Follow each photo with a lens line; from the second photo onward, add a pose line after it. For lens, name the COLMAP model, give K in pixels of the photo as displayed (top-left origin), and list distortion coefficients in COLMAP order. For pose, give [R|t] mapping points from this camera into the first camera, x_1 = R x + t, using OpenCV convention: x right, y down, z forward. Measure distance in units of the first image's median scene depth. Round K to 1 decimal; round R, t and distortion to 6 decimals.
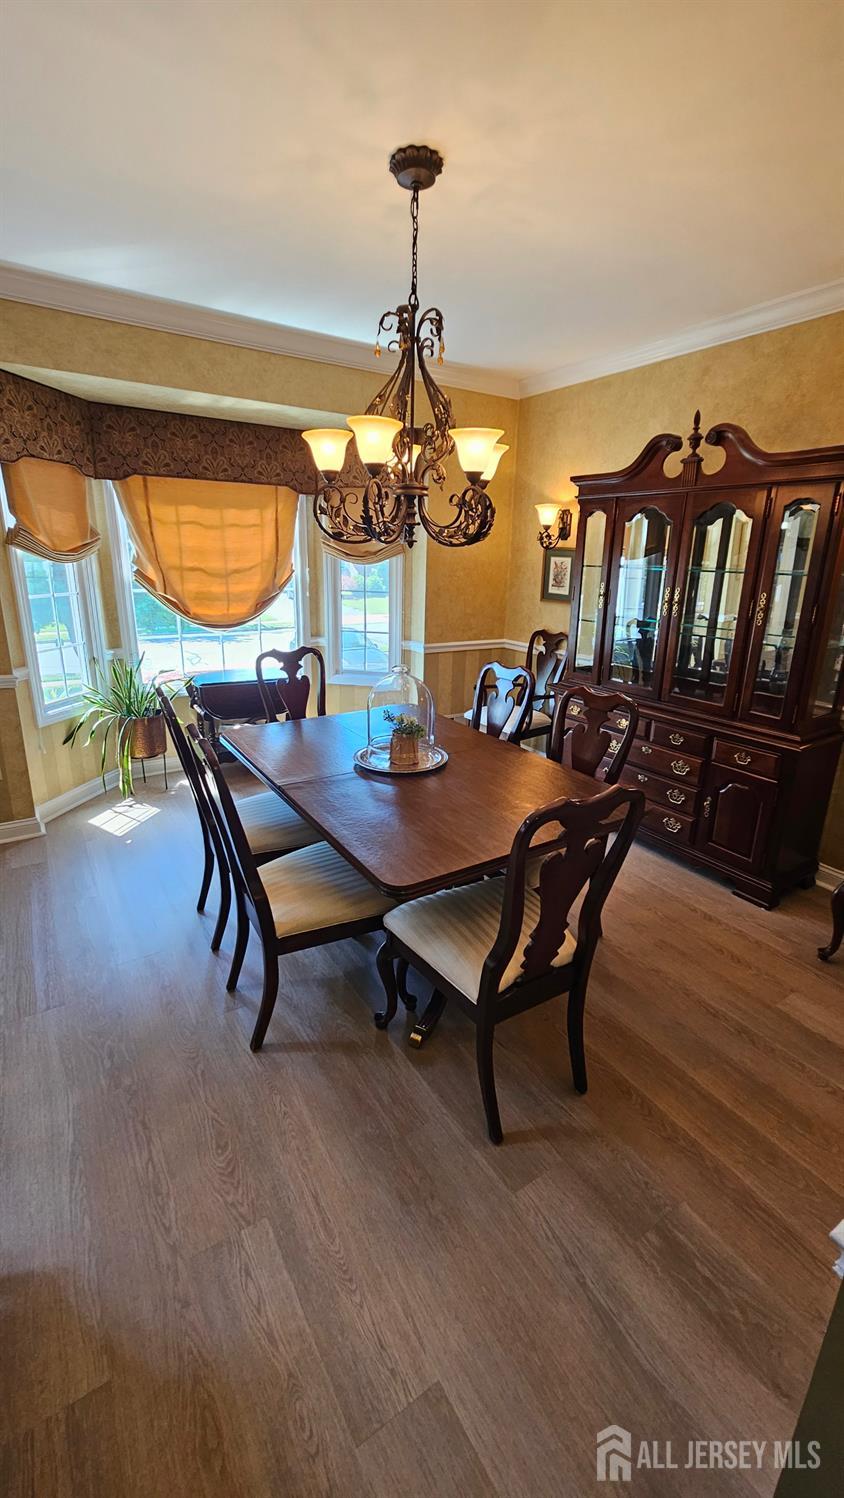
lens RADIAL K [[618.2, 0, 426.7], [0, 618.2, 744.2], [0, 0, 1]] dist [0.002632, -0.000082]
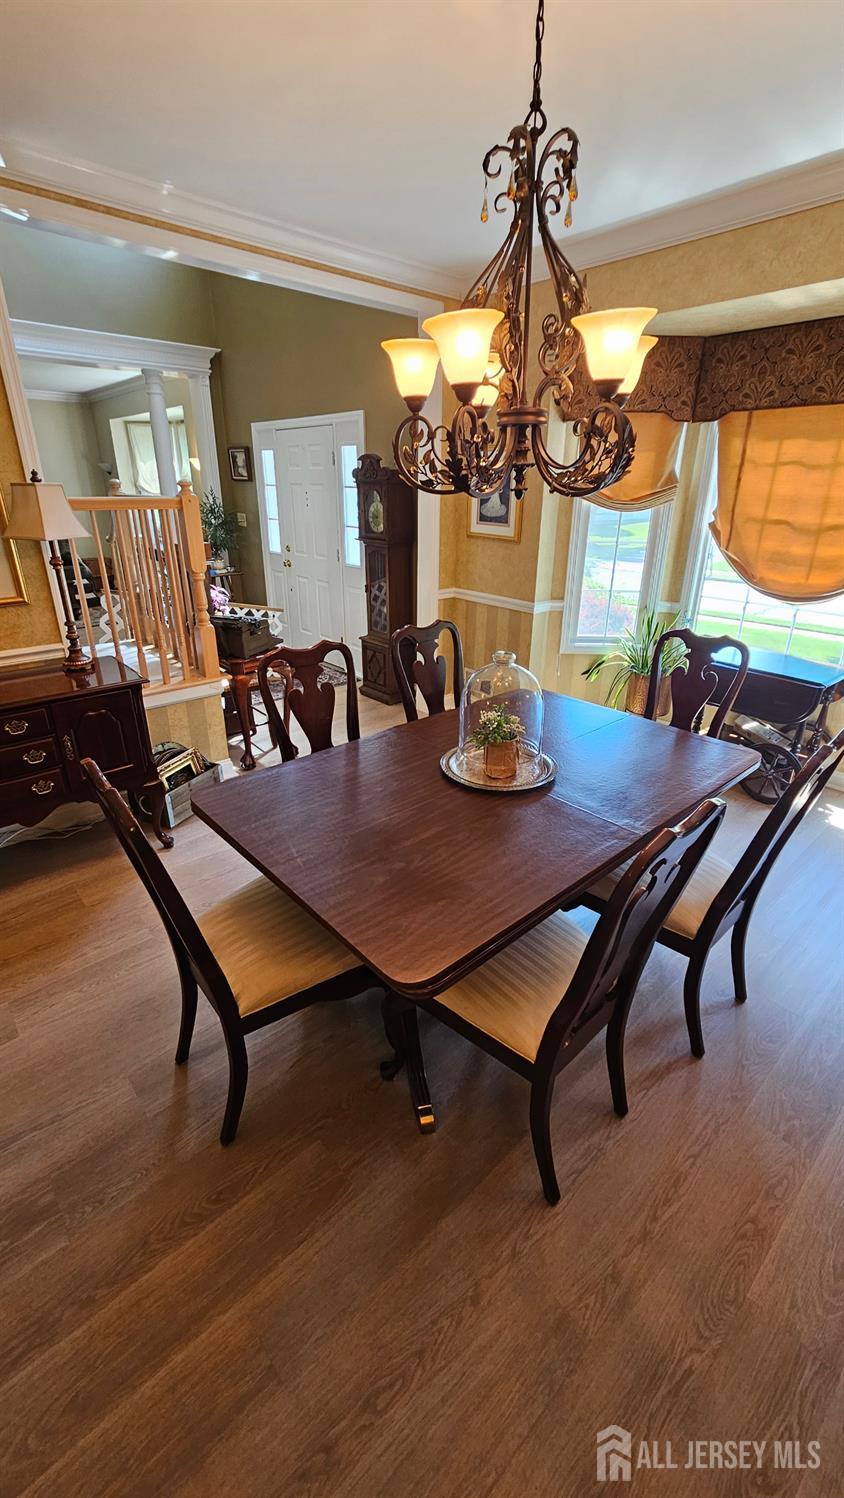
lens RADIAL K [[618.2, 0, 425.8], [0, 618.2, 746.9], [0, 0, 1]] dist [0.002632, -0.000082]
pose [[0.148121, 0.374053, -0.915503, 0.464471], [-0.297332, 0.899729, 0.319502, -0.159163], [0.943215, 0.224883, 0.244486, 0.488594]]
